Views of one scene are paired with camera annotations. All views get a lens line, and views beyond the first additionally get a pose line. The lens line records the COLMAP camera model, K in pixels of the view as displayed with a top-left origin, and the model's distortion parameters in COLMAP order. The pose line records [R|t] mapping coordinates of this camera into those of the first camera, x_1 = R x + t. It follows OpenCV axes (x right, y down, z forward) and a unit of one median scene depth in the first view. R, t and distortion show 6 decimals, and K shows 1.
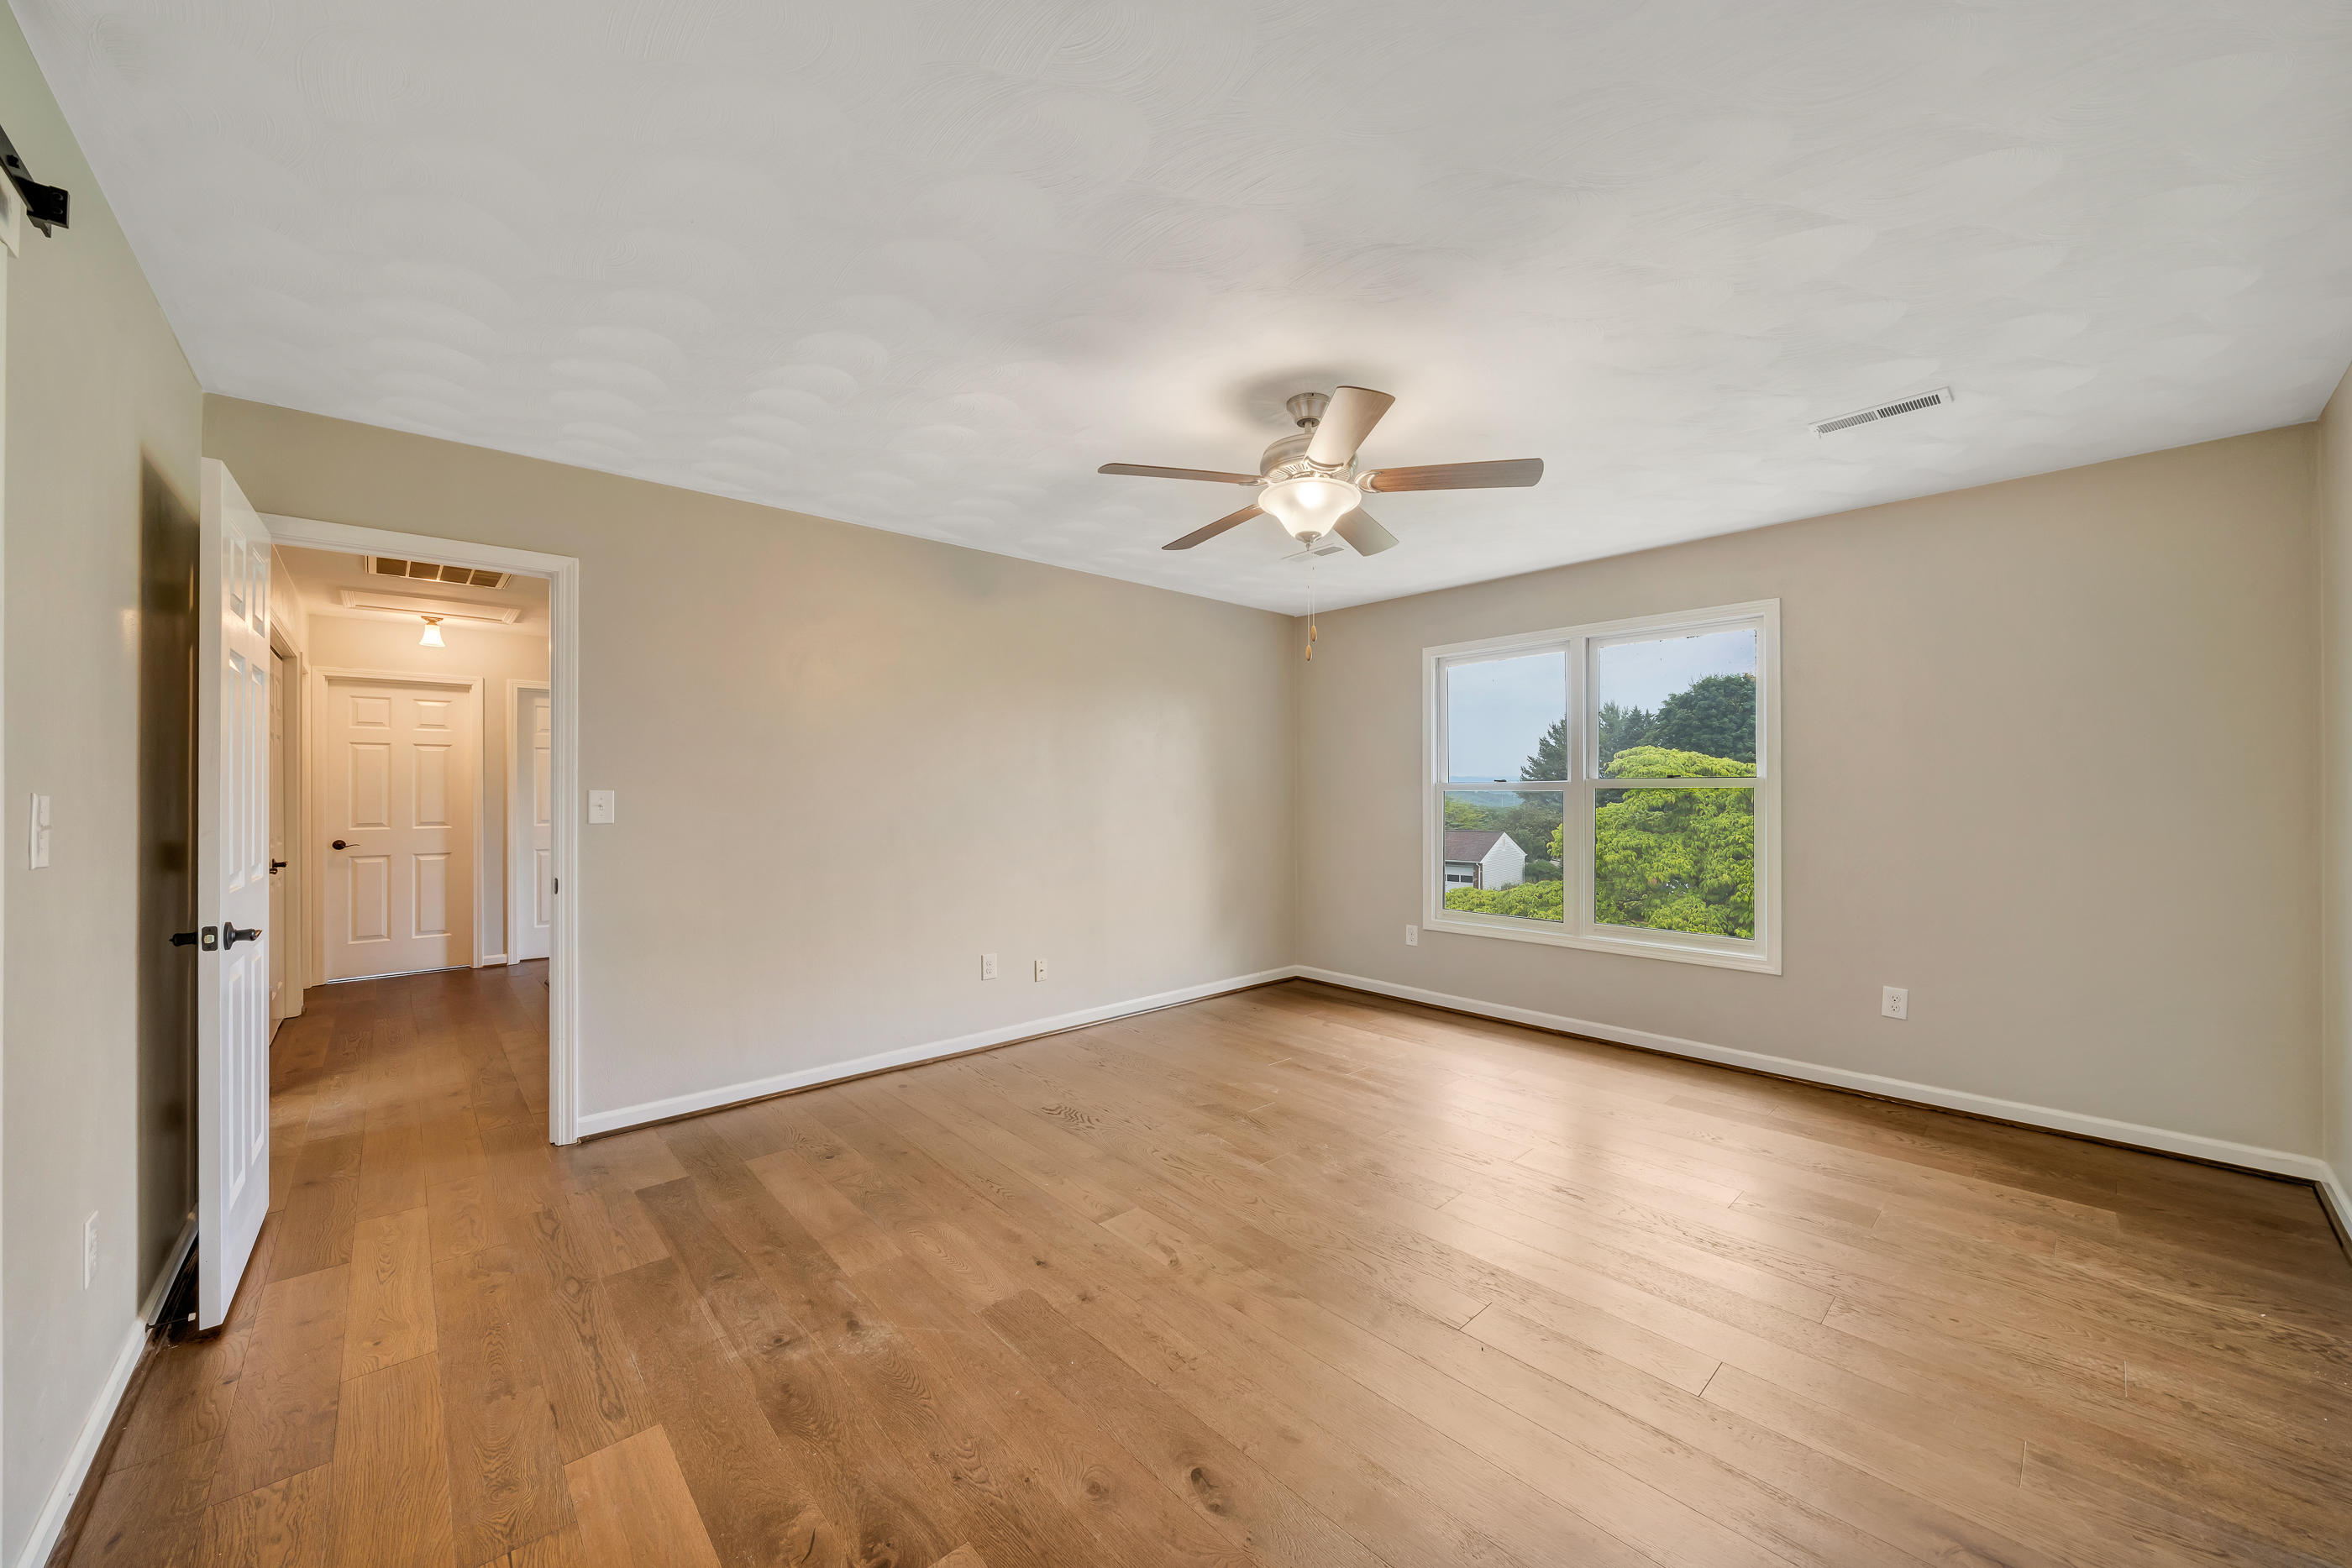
lens RADIAL K [[863.8, 0, 1182.3], [0, 863.8, 785.8], [0, 0, 1]] dist [-0.000229, -0.000030]
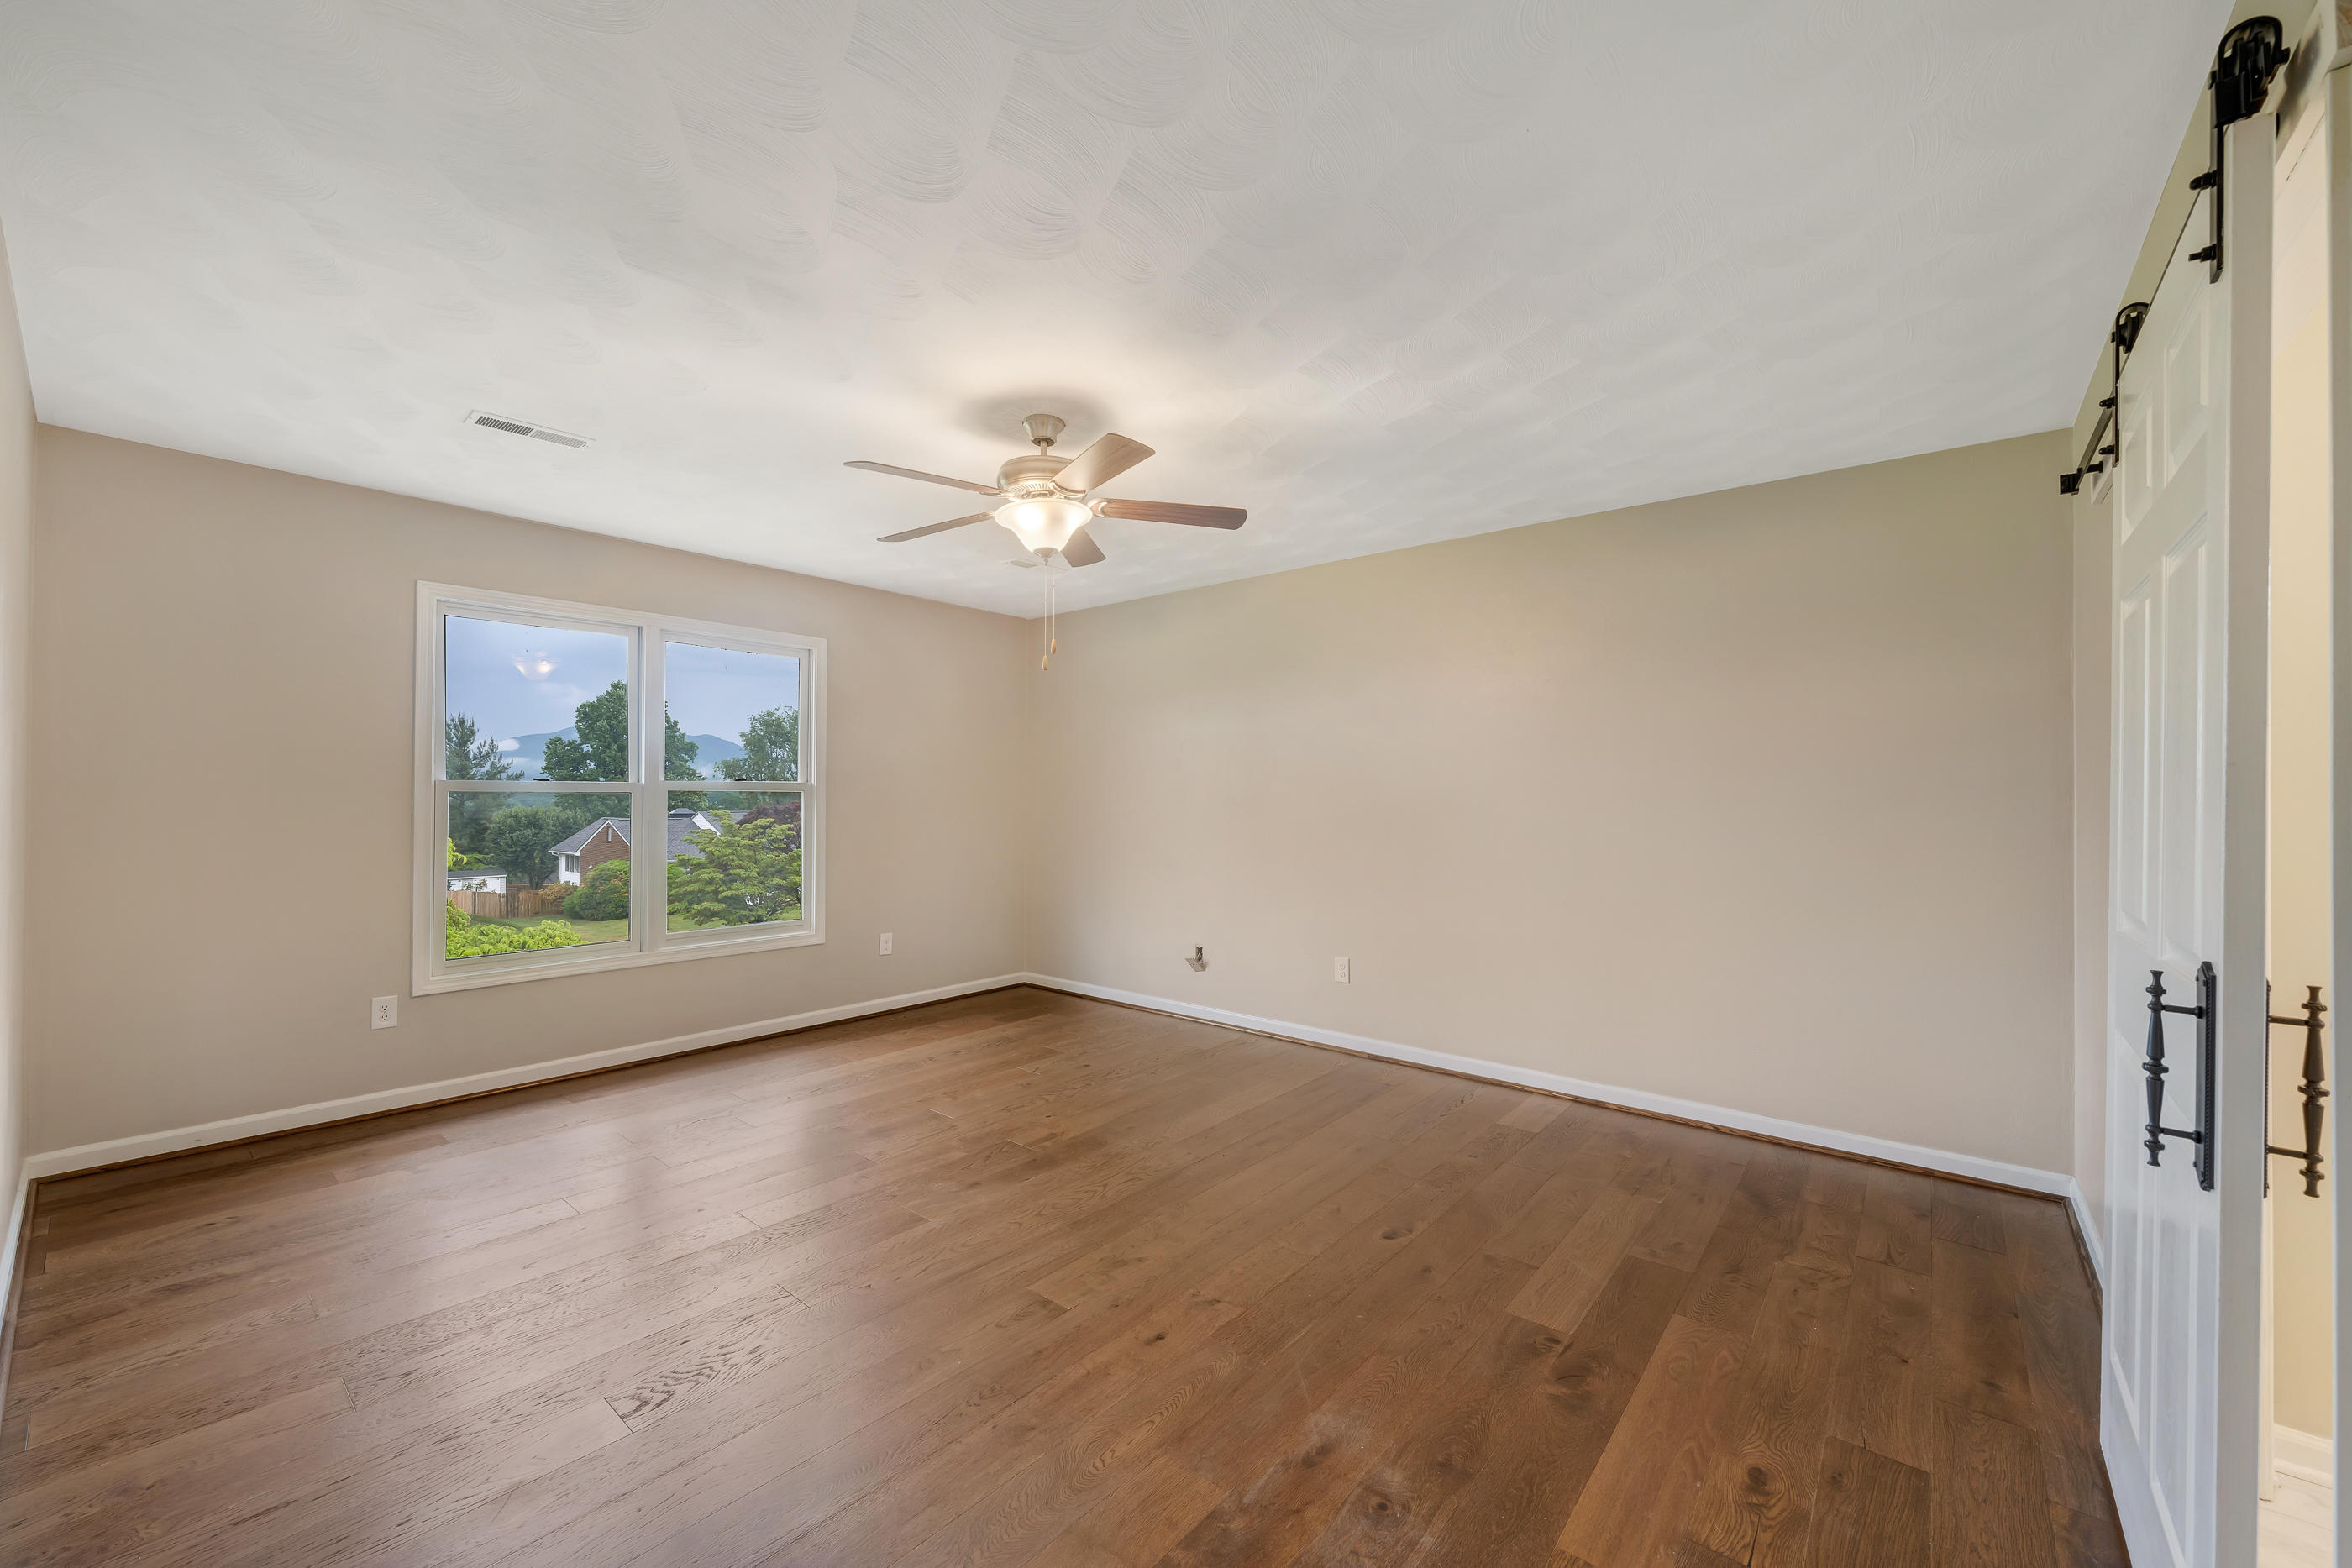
lens RADIAL K [[863.8, 0, 1181.0], [0, 863.8, 801.8], [0, 0, 1]] dist [-0.000229, -0.000030]
pose [[-0.113272, -0.005249, 0.993550, -0.668607], [-0.013931, 0.999896, 0.003694, 0.004223], [-0.993466, -0.013422, -0.113334, 0.701859]]
